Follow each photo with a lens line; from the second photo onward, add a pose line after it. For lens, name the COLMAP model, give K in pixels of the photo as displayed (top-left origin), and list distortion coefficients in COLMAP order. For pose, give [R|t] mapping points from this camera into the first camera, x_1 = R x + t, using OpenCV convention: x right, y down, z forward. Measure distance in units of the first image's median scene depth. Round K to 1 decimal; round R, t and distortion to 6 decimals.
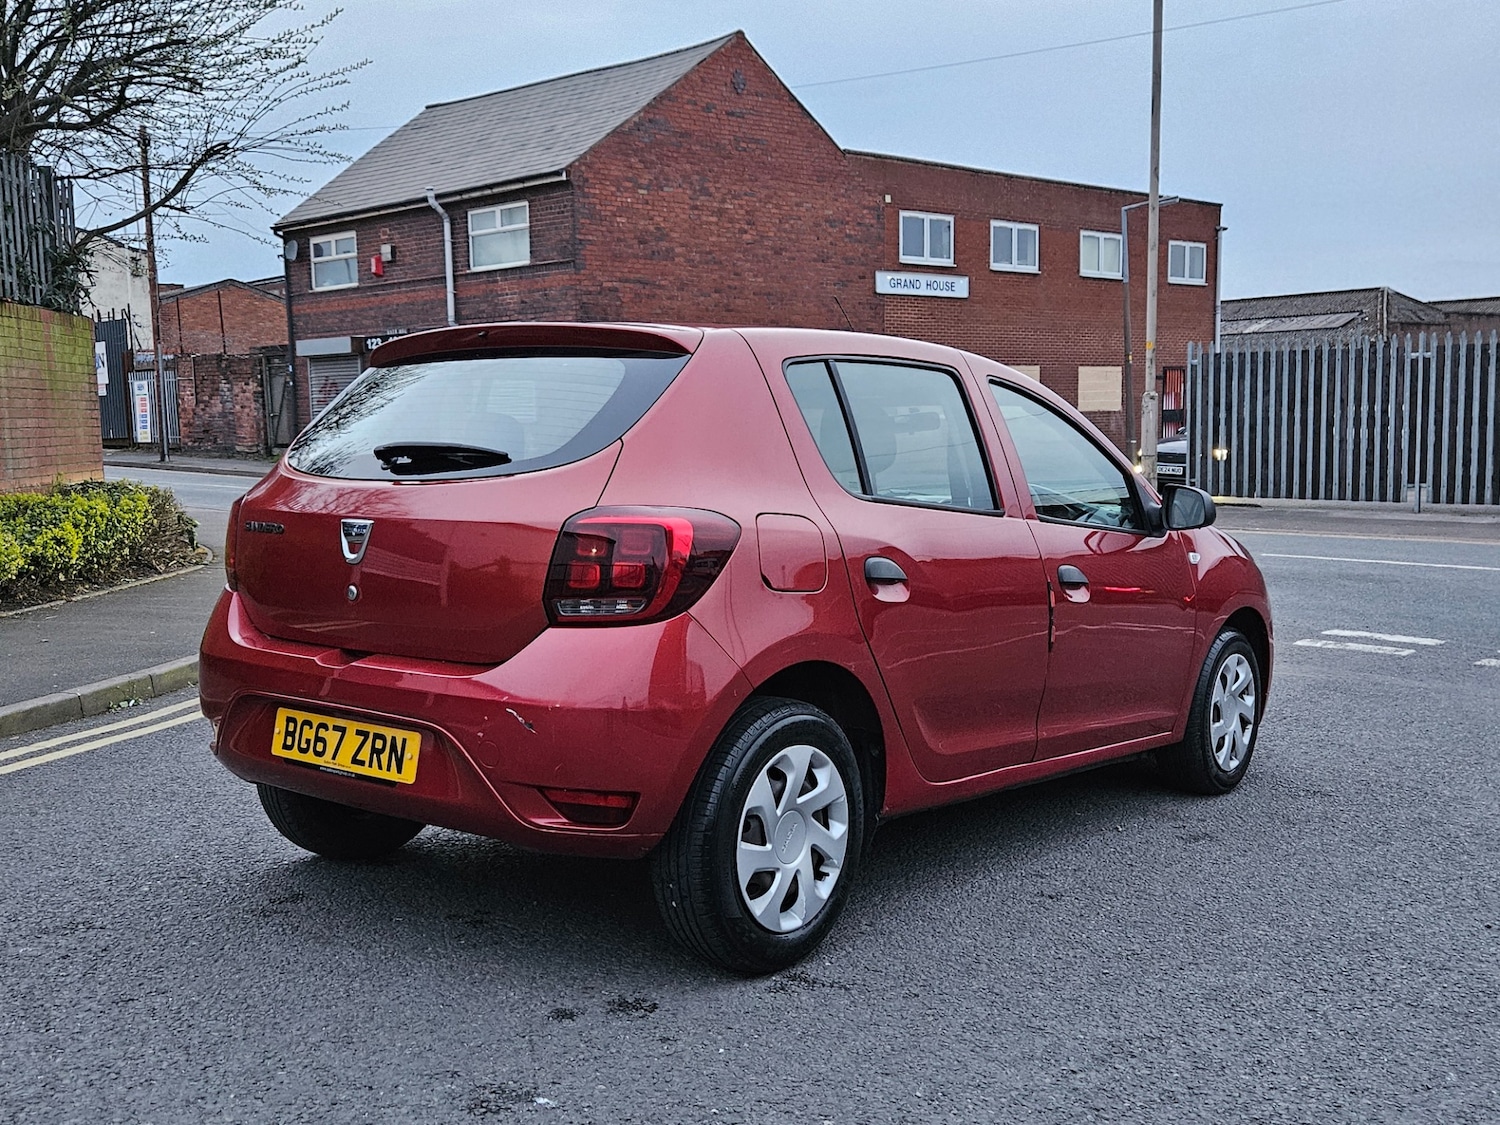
lens RADIAL K [[1499.6, 0, 748.9], [0, 1499.6, 566.8], [0, 0, 1]] dist [0.052908, 0.000000]
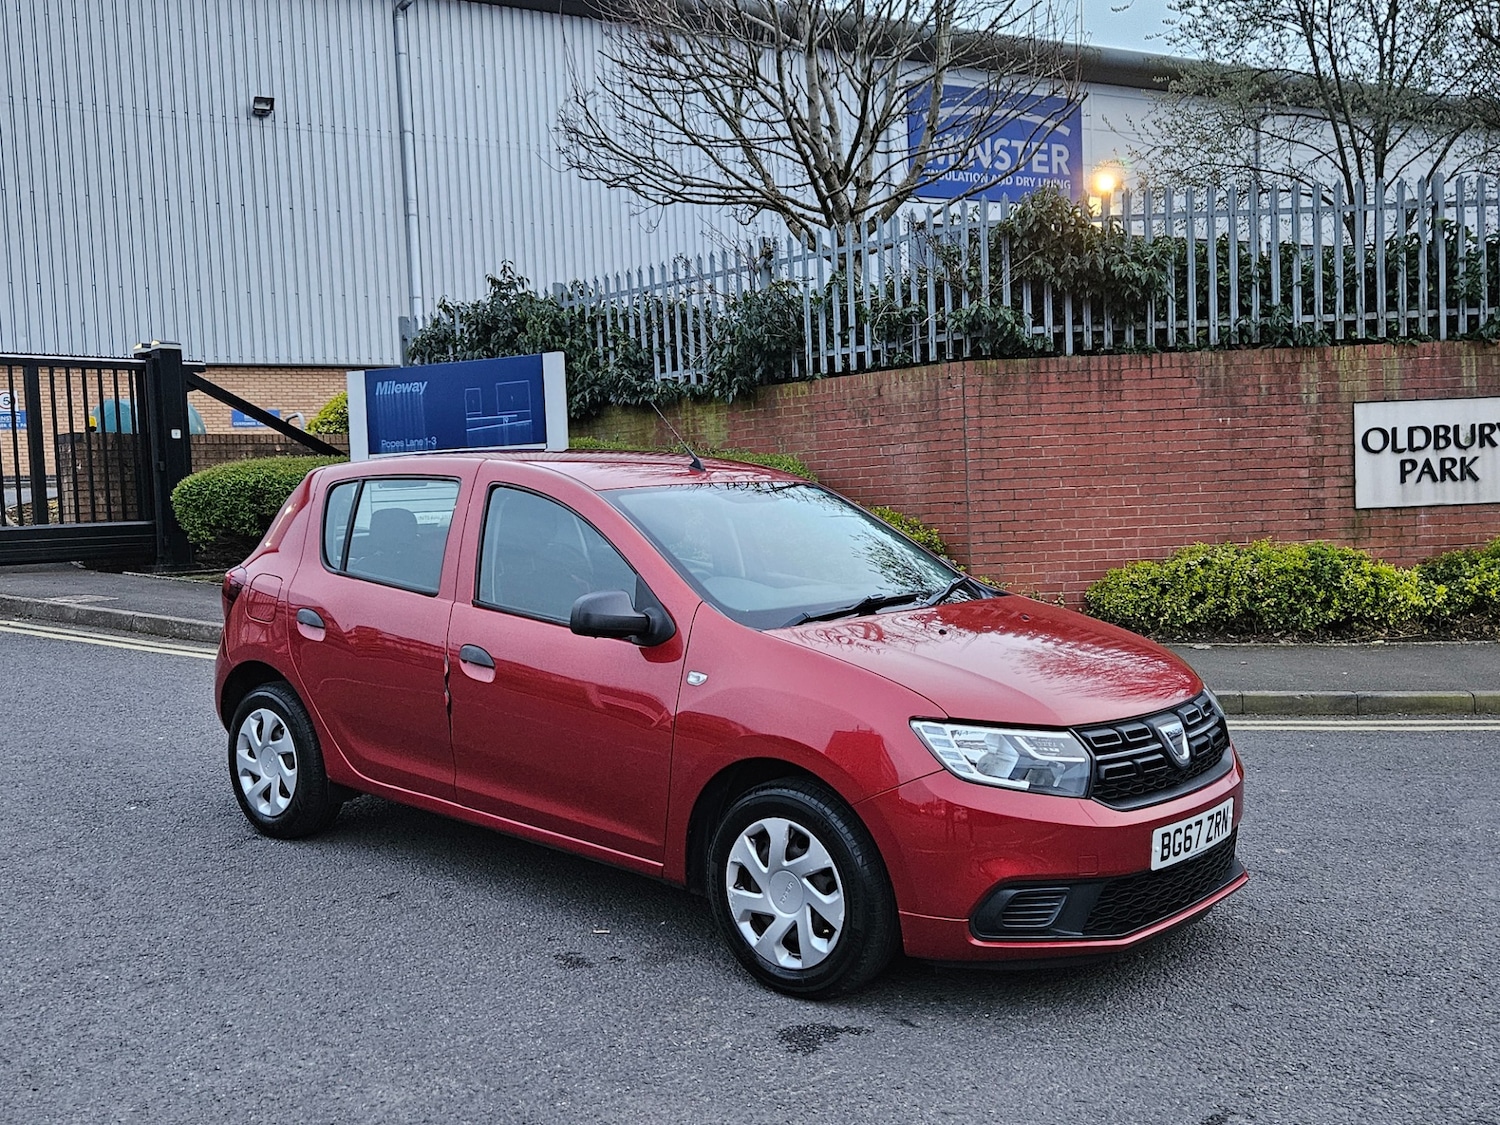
lens RADIAL K [[1499.6, 0, 721.8], [0, 1499.6, 582.6], [0, 0, 1]] dist [0.052908, 0.000000]
pose [[-0.044092, 0.075099, -0.996201, 0.985542], [-0.059946, 0.995175, 0.077675, -0.110019], [0.997227, 0.063143, -0.039377, 0.902763]]
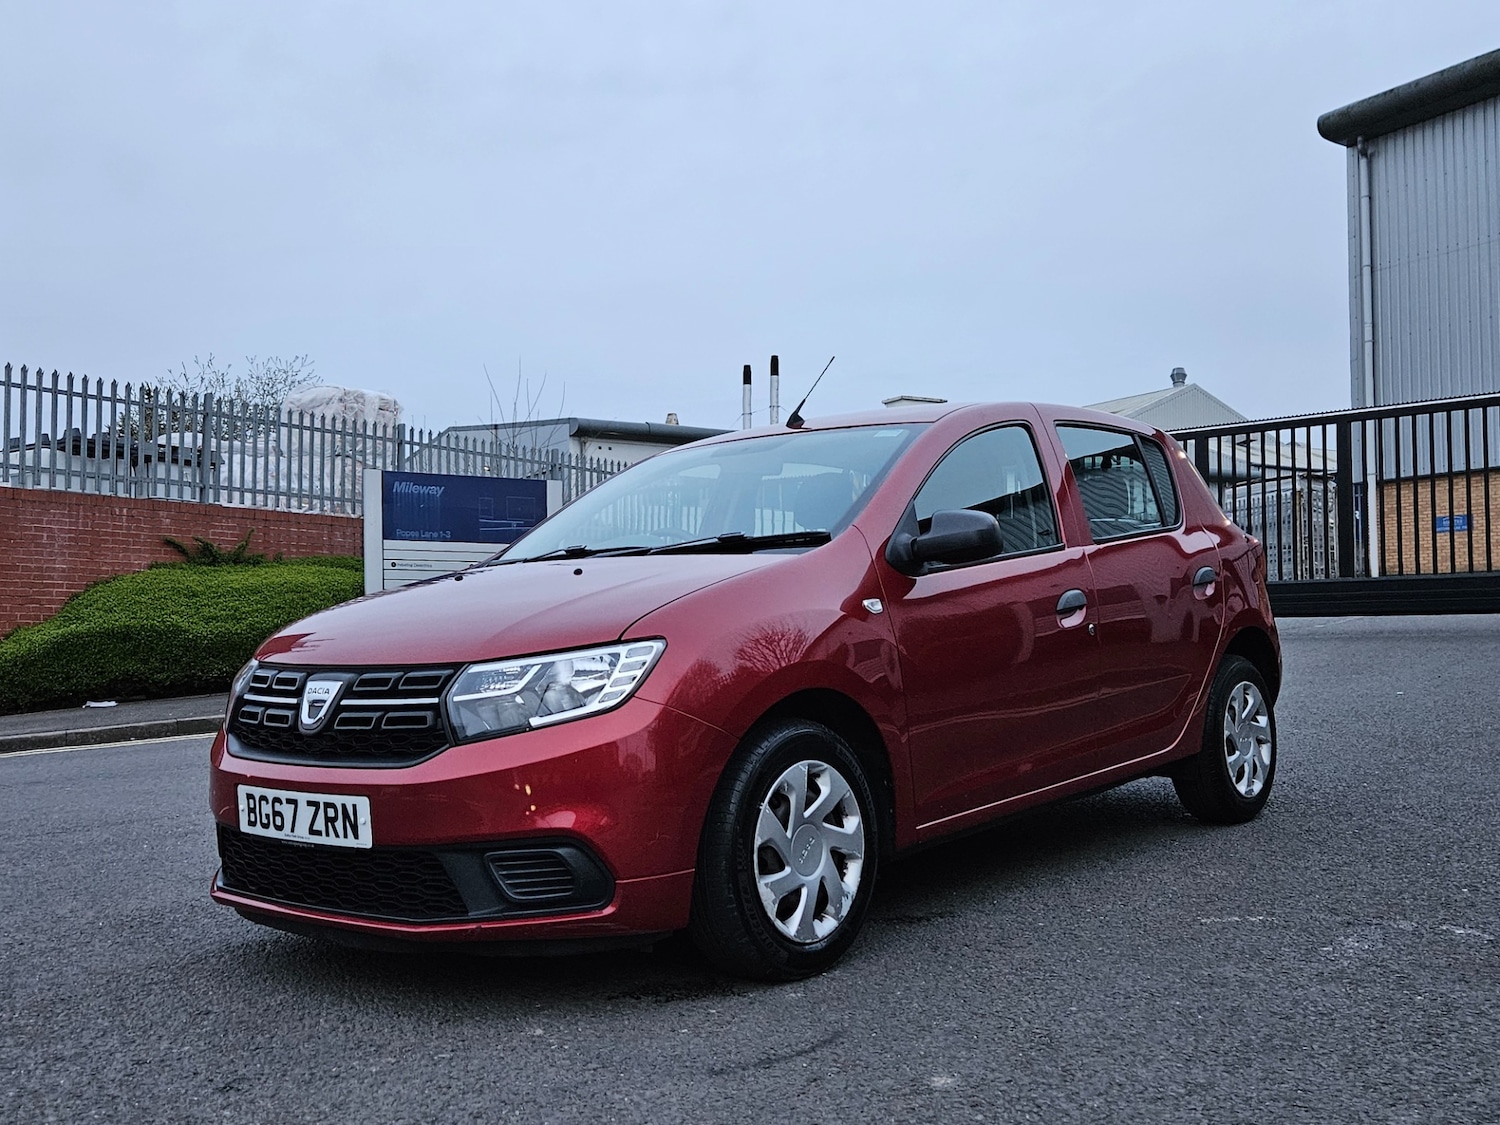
lens RADIAL K [[1499.6, 0, 735.8], [0, 1499.6, 556.2], [0, 0, 1]] dist [0.052908, 0.000000]
pose [[-0.999082, 0.026997, 0.033248, 0.079319], [0.028279, 0.998851, 0.038694, -0.067410], [-0.032165, 0.039599, -0.998698, 1.679781]]
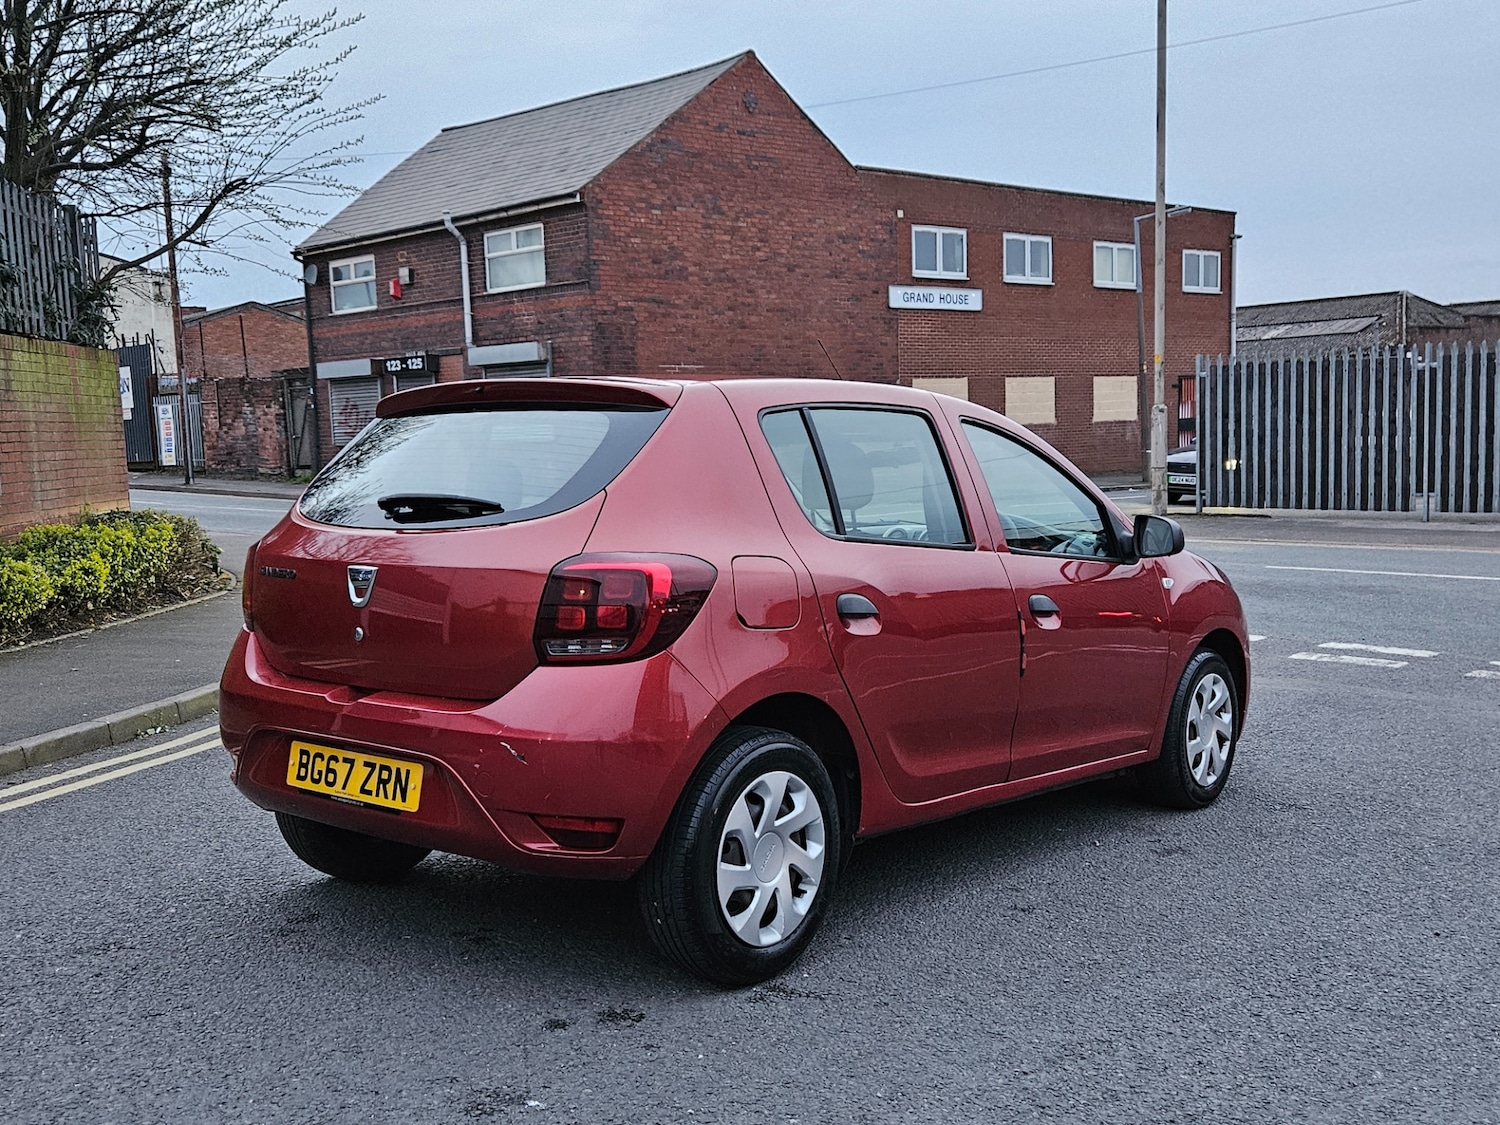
lens RADIAL K [[1499.6, 0, 749.0], [0, 1499.6, 575.3], [0, 0, 1]] dist [0.052908, 0.000000]
pose [[0.999806, -0.012695, -0.015037, 0.018387], [0.012667, 0.999918, -0.001992, -0.011026], [0.015061, 0.001801, 0.999885, -0.041244]]
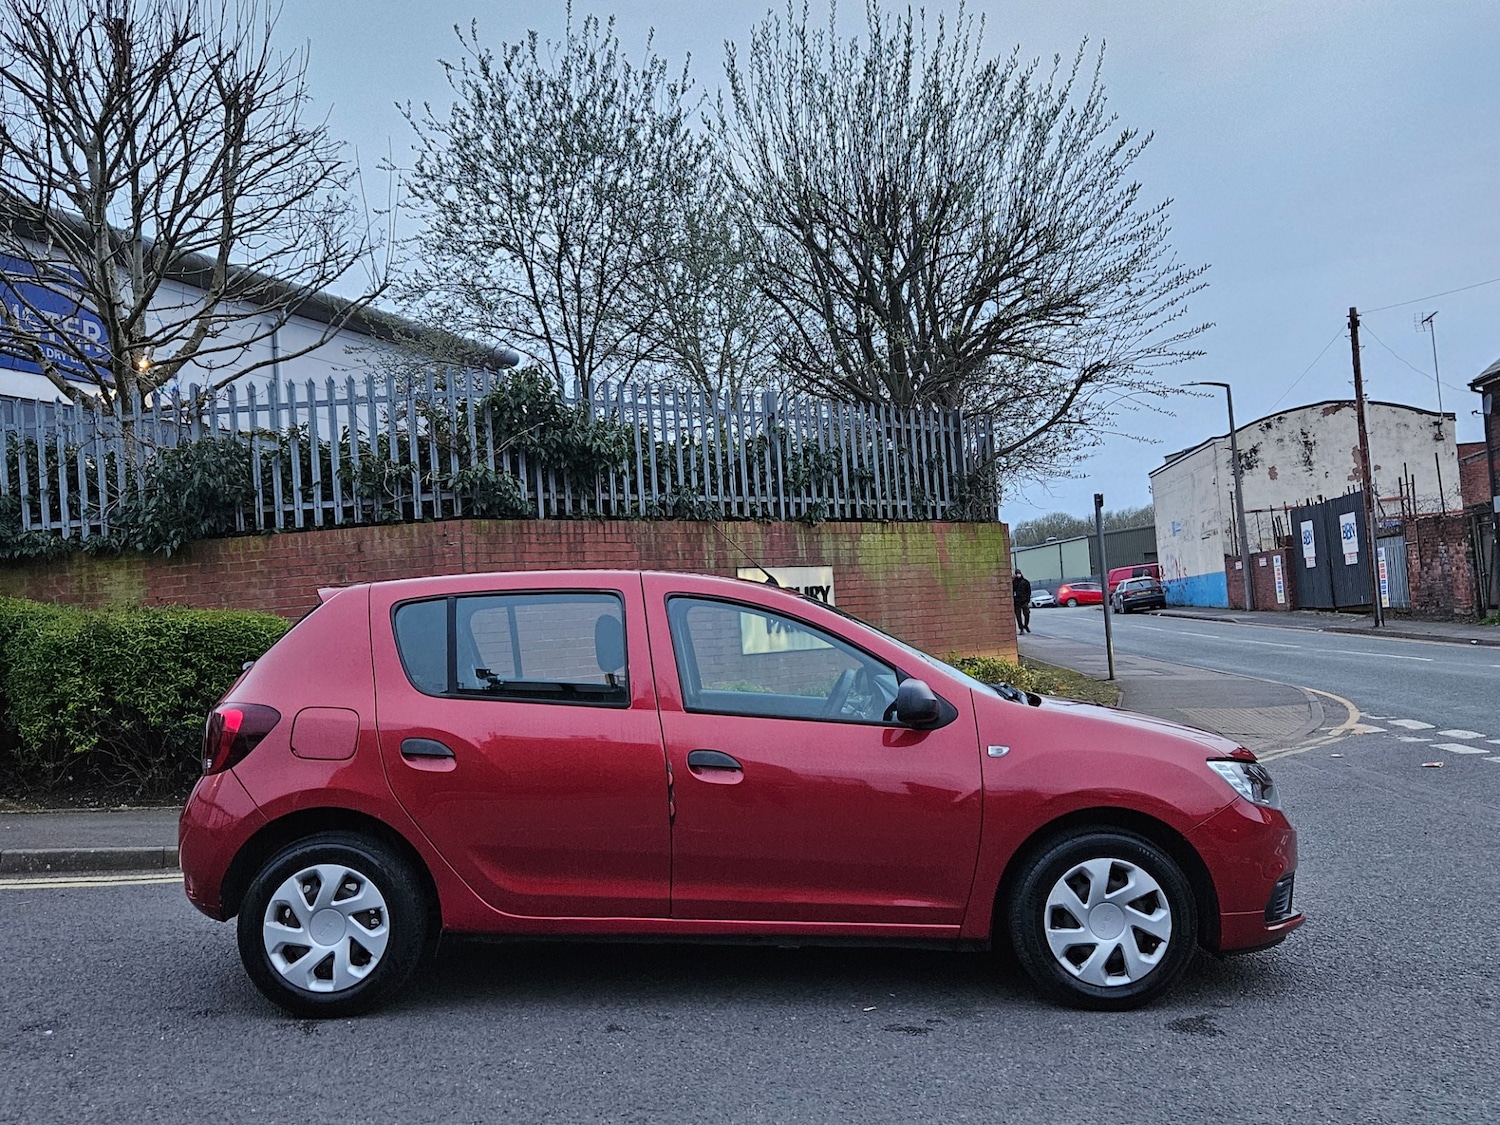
lens RADIAL K [[1499.6, 0, 740.0], [0, 1499.6, 559.7], [0, 0, 1]] dist [0.052908, 0.000000]
pose [[0.618994, -0.060408, -0.783069, 0.841201], [-0.025828, 0.994933, -0.097168, -0.026760], [0.784971, 0.080372, 0.614297, 0.215293]]
